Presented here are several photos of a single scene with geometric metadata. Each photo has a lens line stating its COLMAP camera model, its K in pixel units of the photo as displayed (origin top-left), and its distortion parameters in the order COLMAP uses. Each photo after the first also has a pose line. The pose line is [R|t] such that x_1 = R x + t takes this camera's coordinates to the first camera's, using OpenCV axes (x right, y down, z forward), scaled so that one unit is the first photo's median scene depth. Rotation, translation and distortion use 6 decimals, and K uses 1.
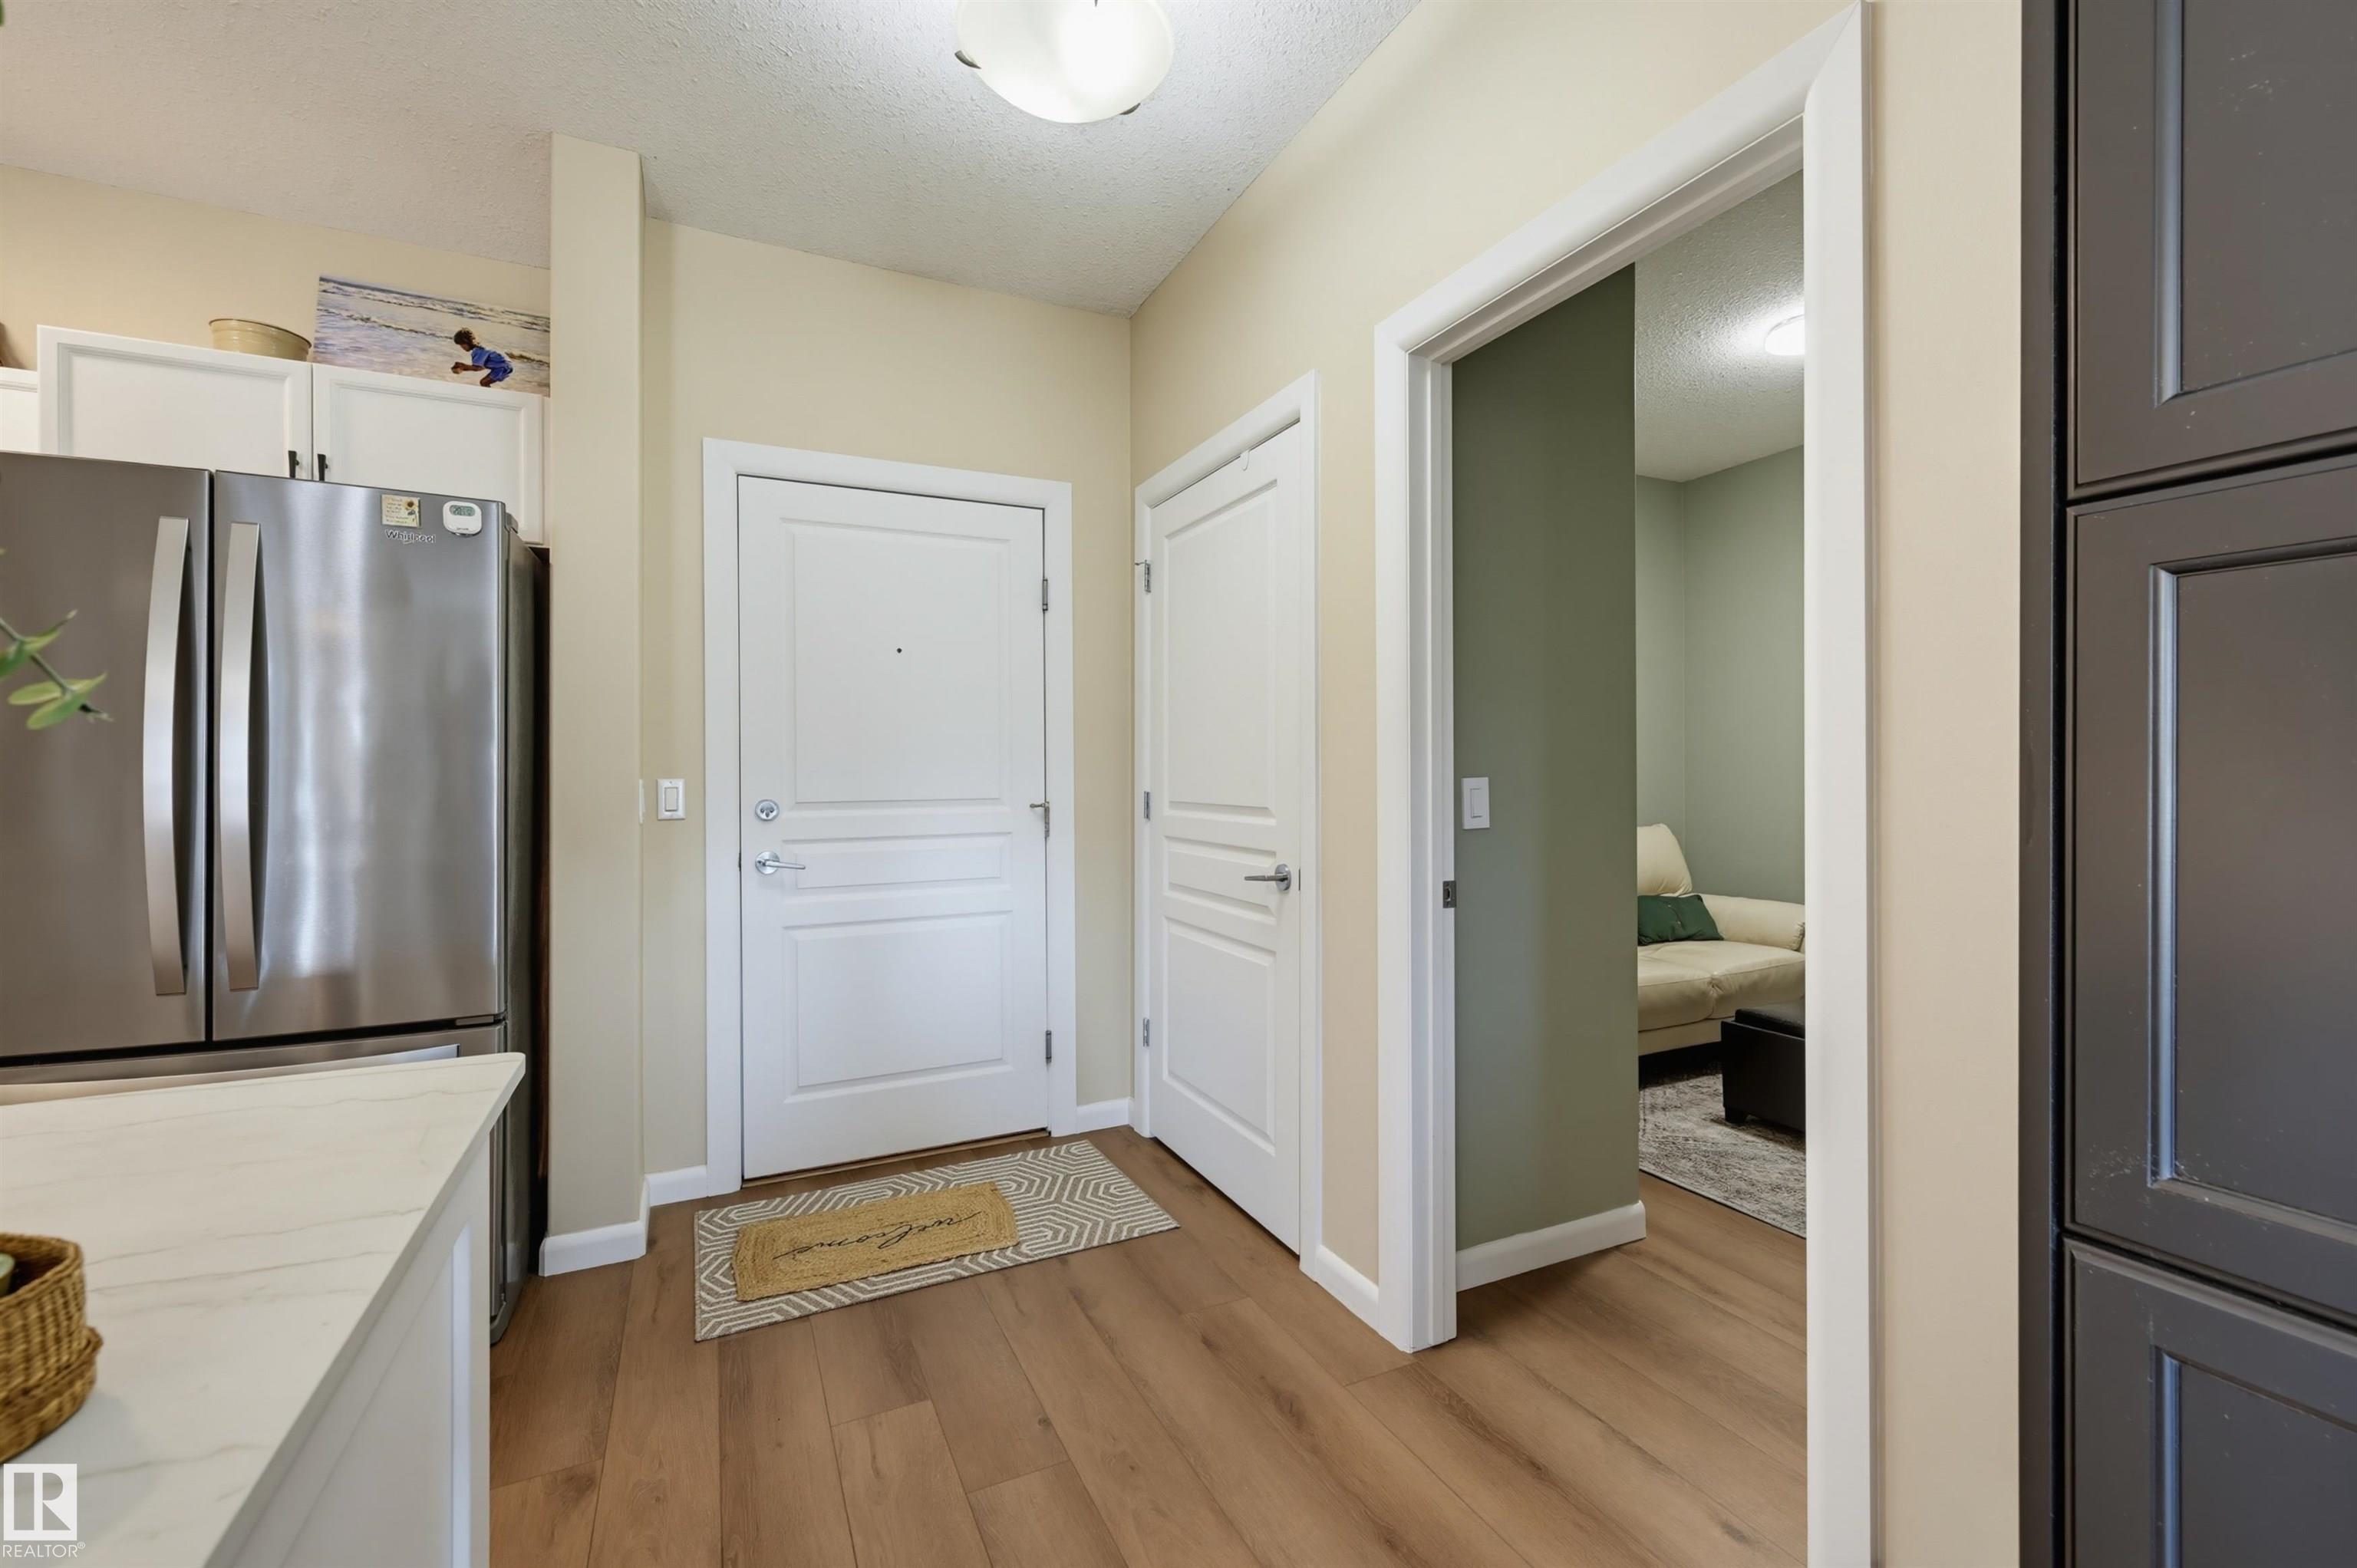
lens RADIAL K [[989.0, 0, 1185.9], [0, 989.0, 771.1], [0, 0, 1]] dist [0.001580, 0.000306]
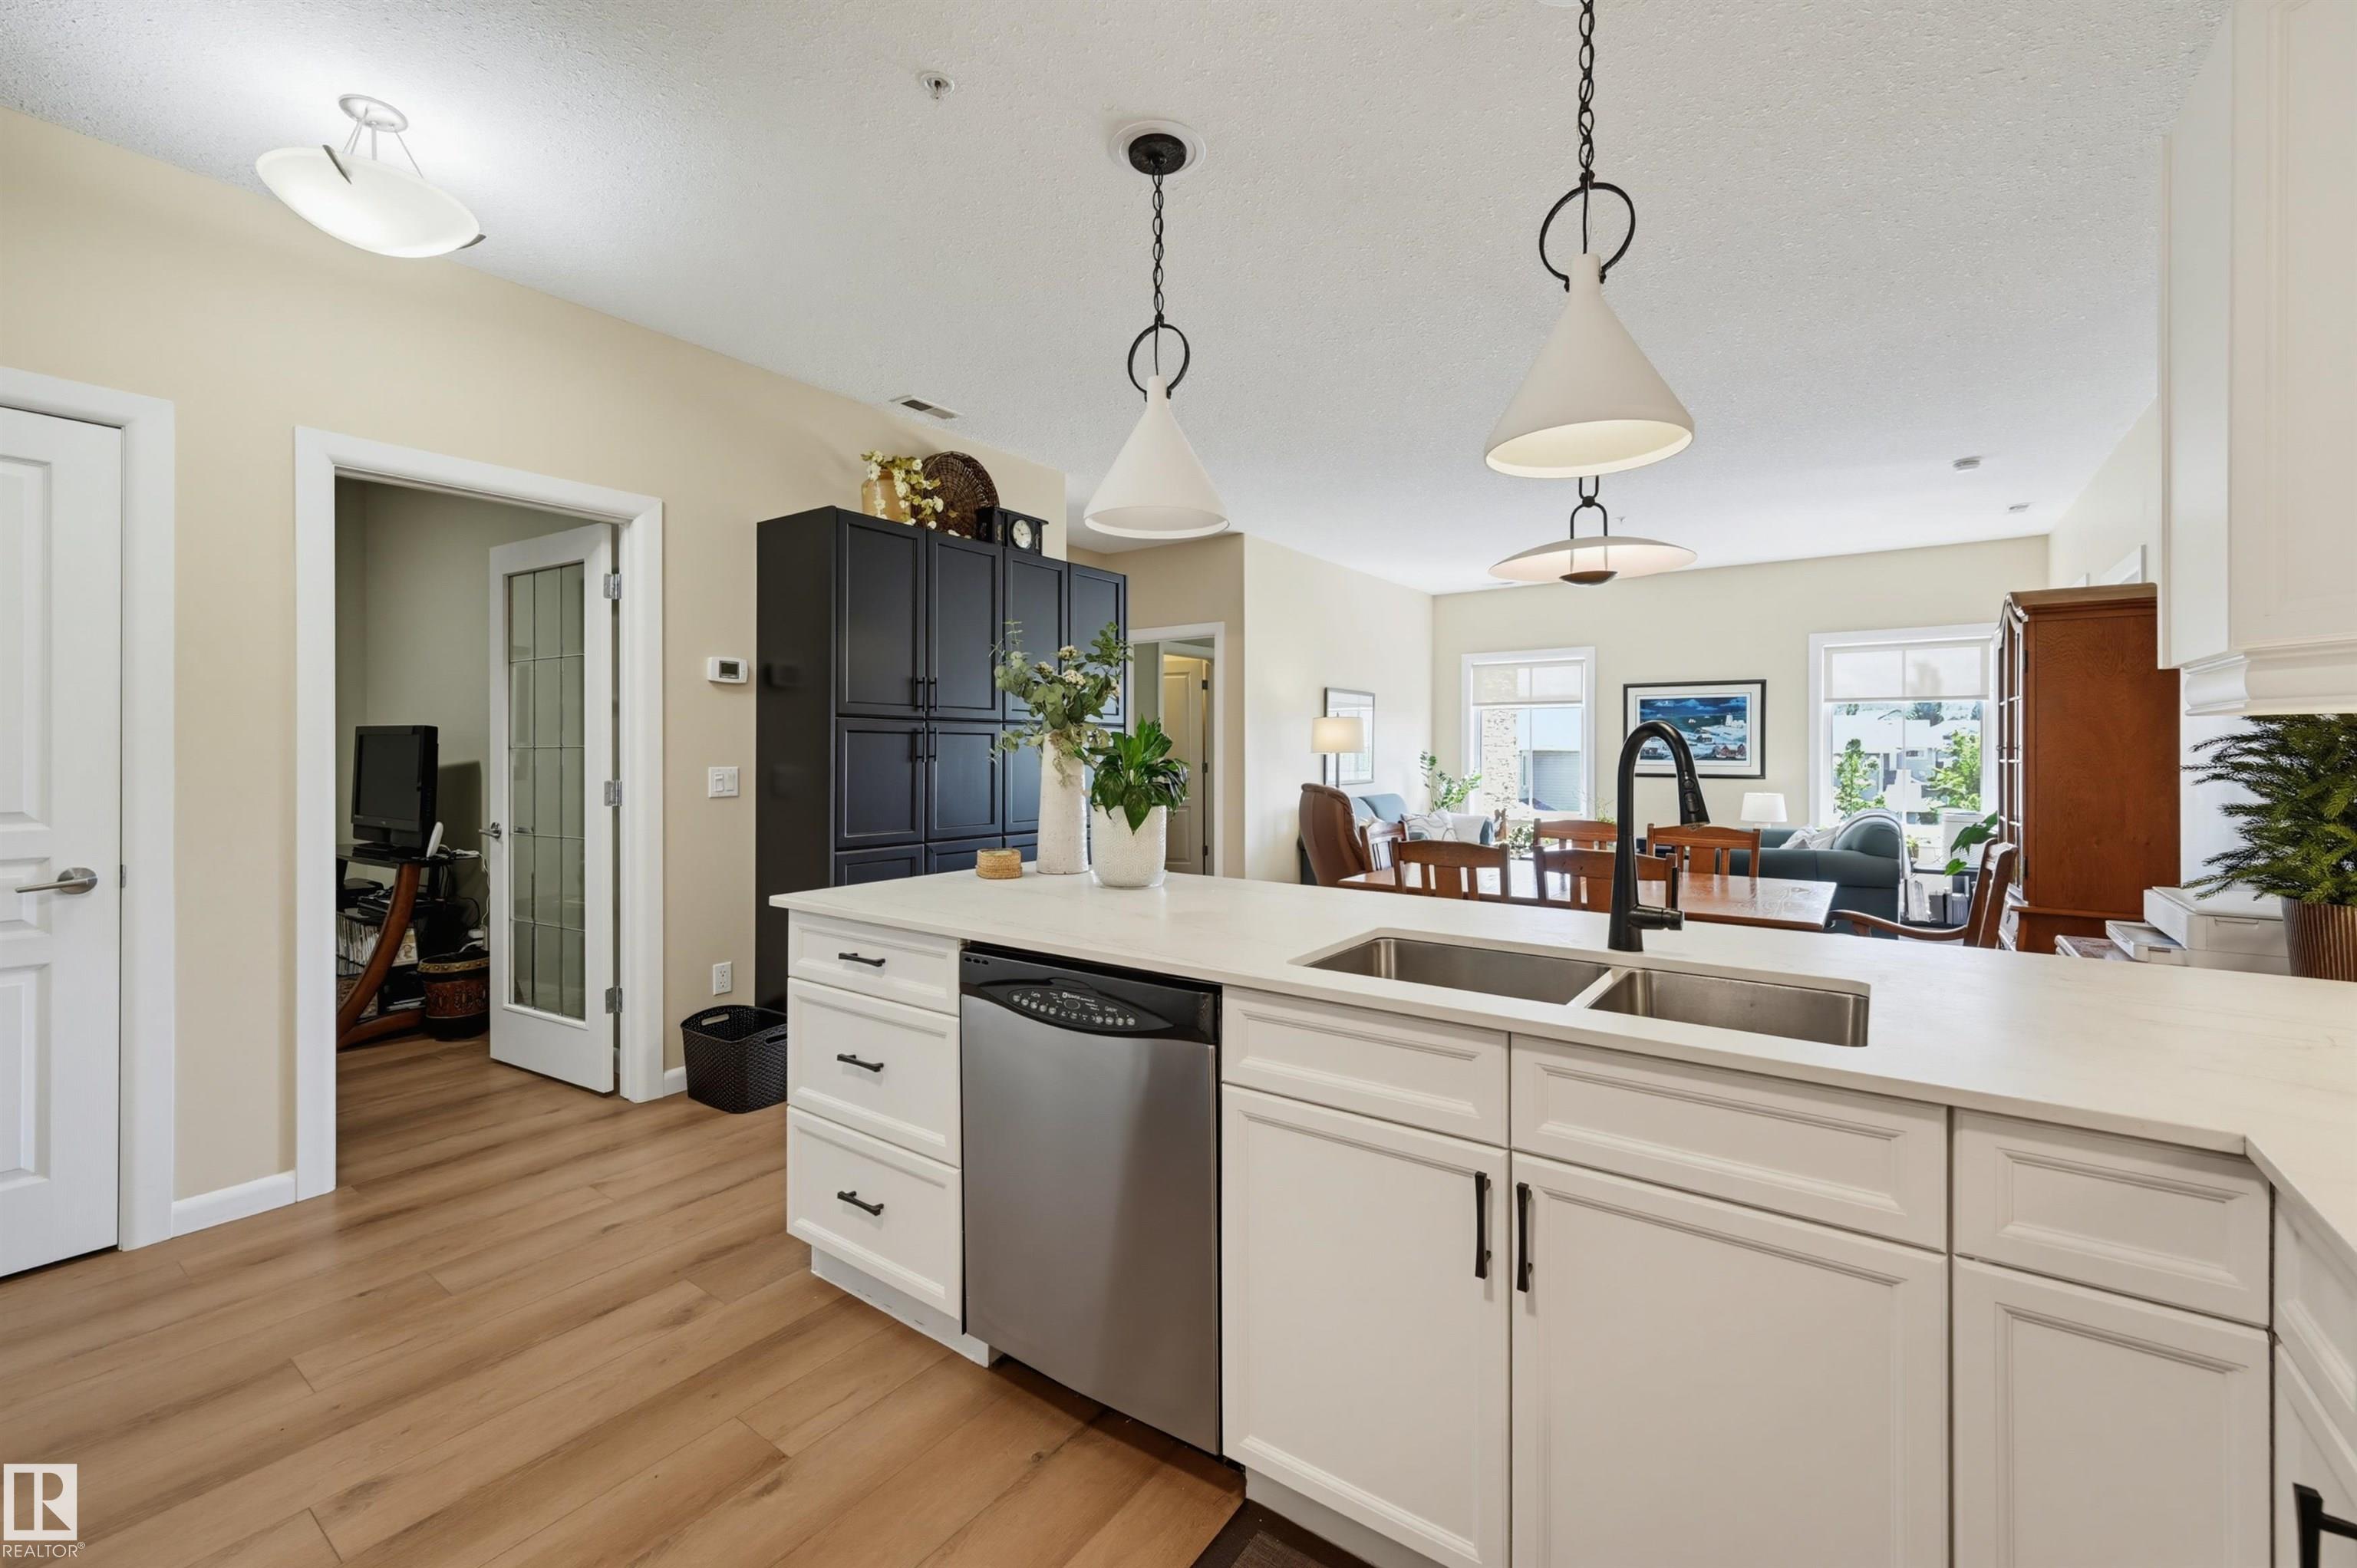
lens RADIAL K [[969.2, 0, 1182.2], [0, 969.2, 752.5], [0, 0, 1]] dist [0.002721, 0.000150]
pose [[-0.473139, -0.003069, 0.880982, -1.113613], [-0.003011, 0.999994, 0.001867, -0.021707], [-0.880983, -0.001770, -0.473145, 0.435685]]
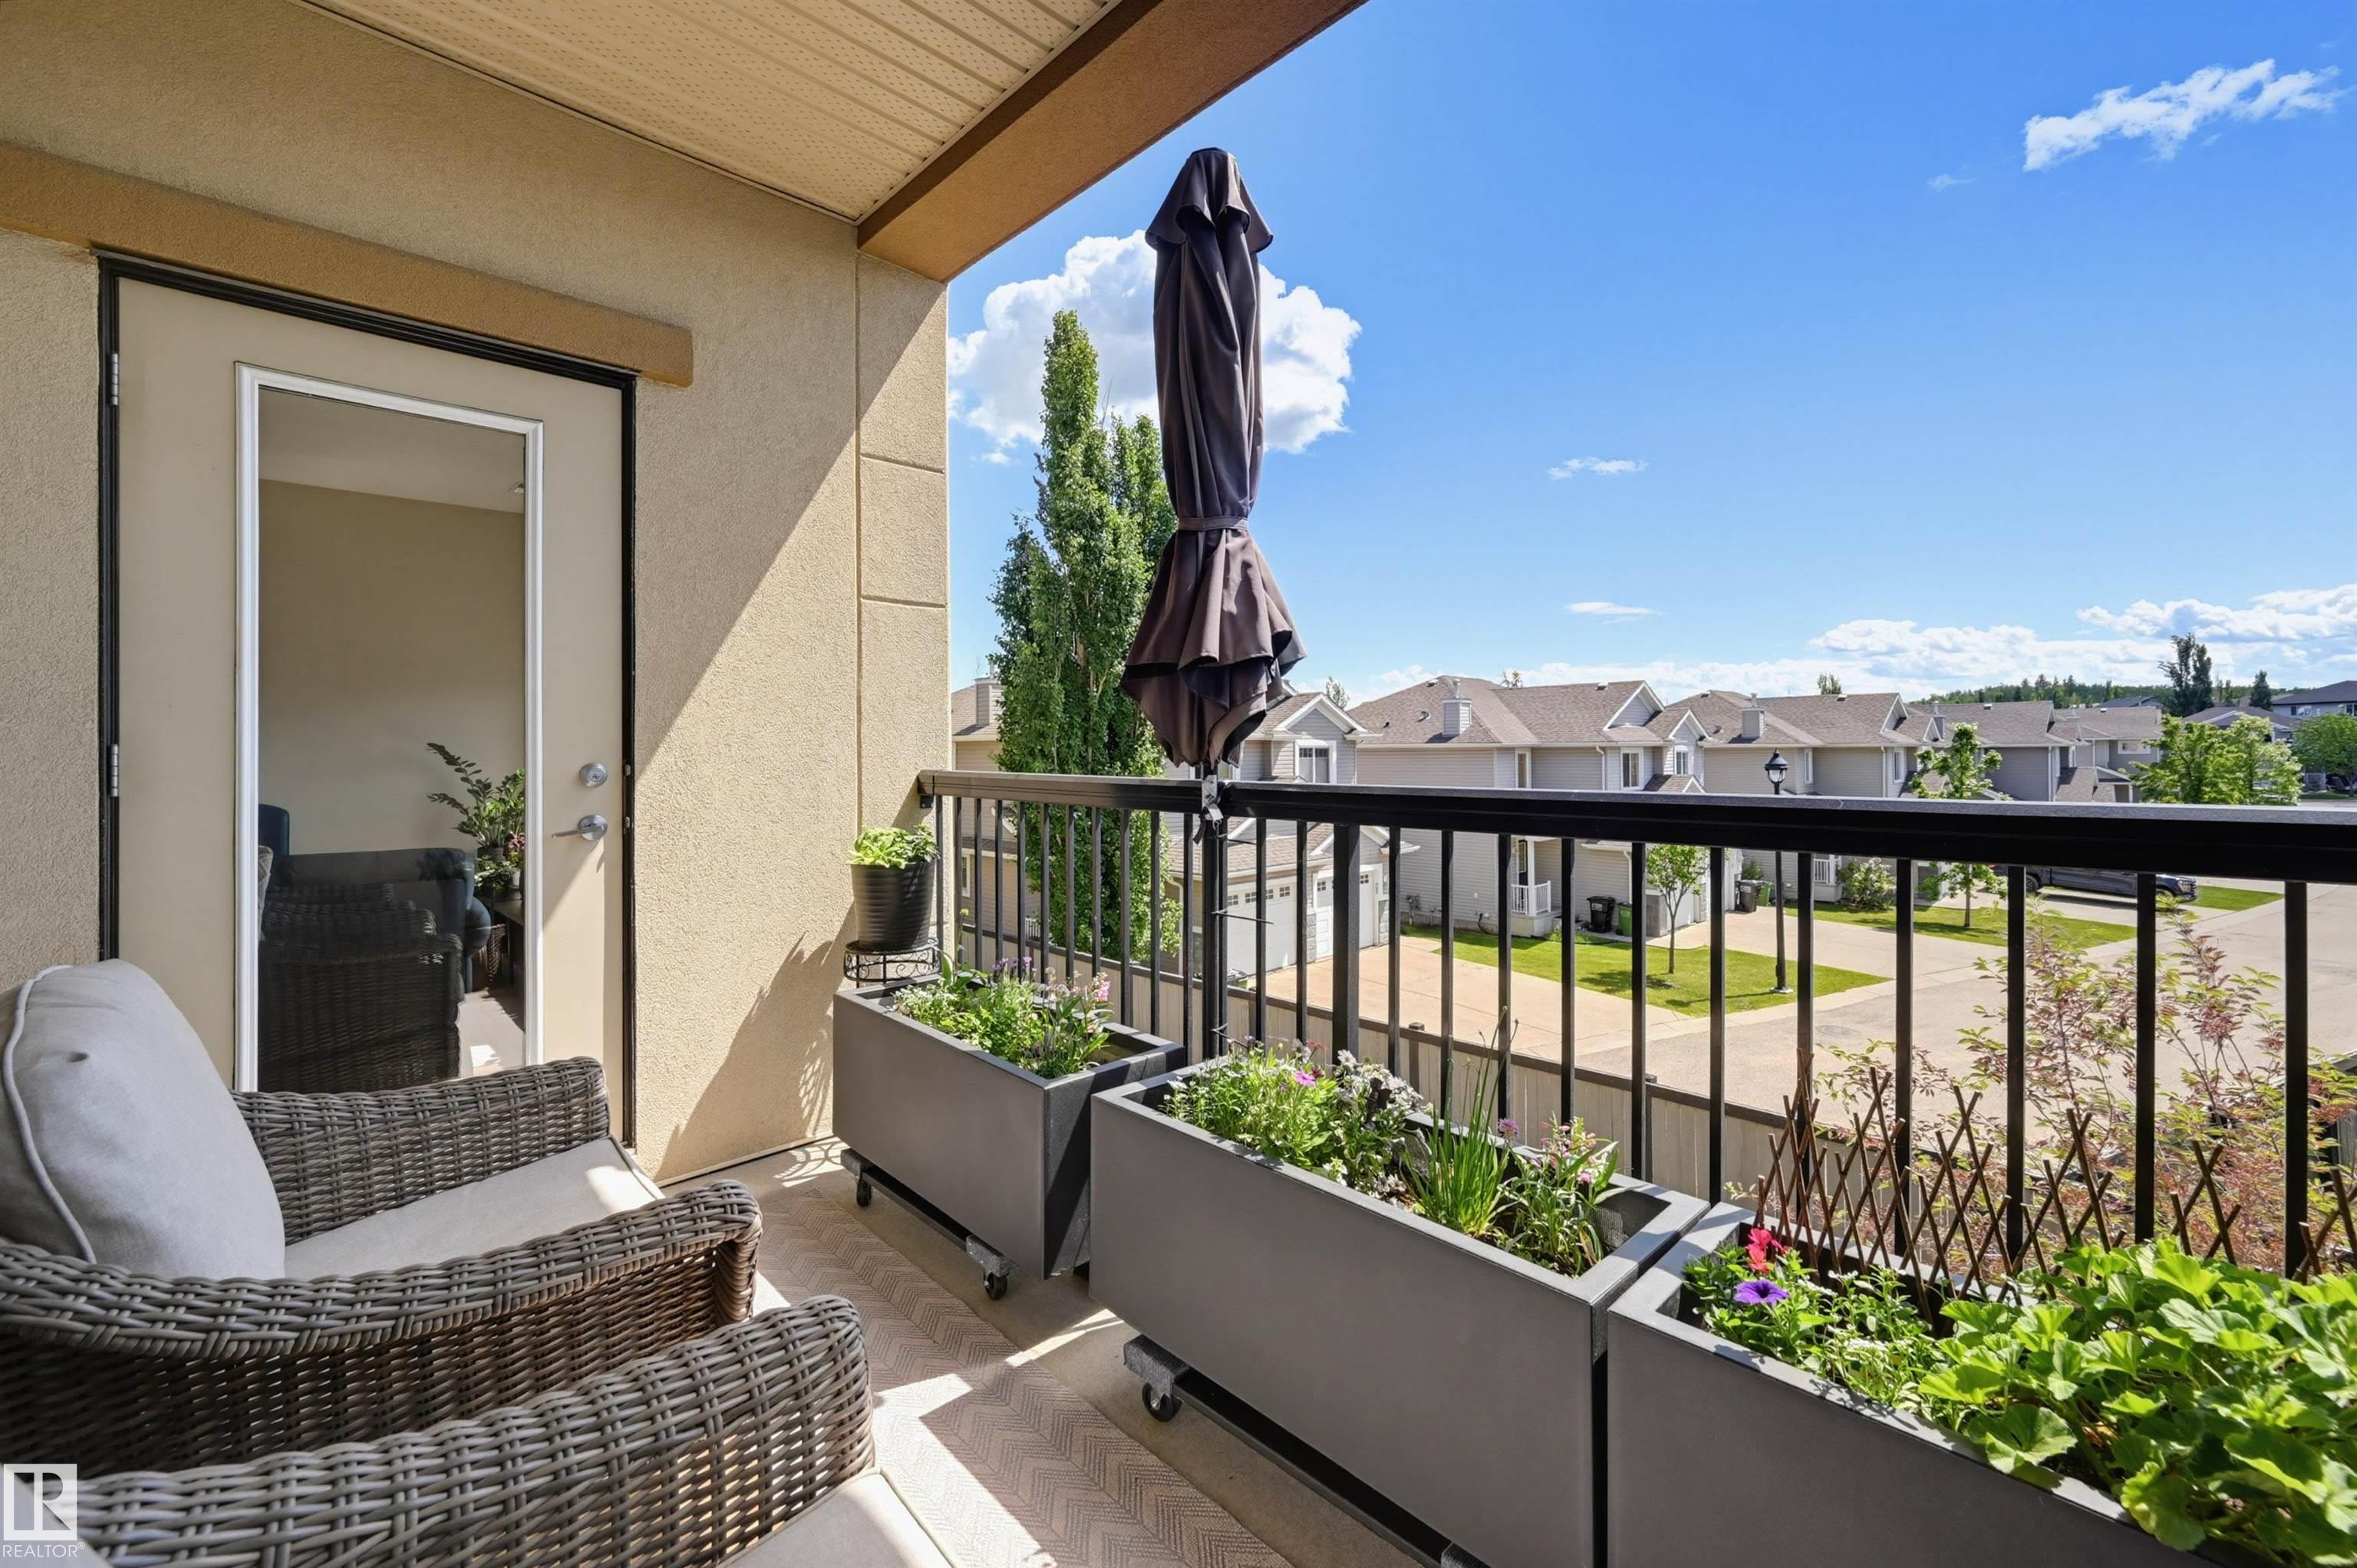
lens RADIAL K [[953.9, 0, 1180.3], [0, 953.9, 763.5], [0, 0, 1]] dist [0.002082, 0.000091]
pose [[-0.312013, -0.008271, 0.950042, -1.062899], [0.006494, 0.999920, 0.010838, -0.001752], [-0.950056, 0.009551, -0.311934, -2.759588]]
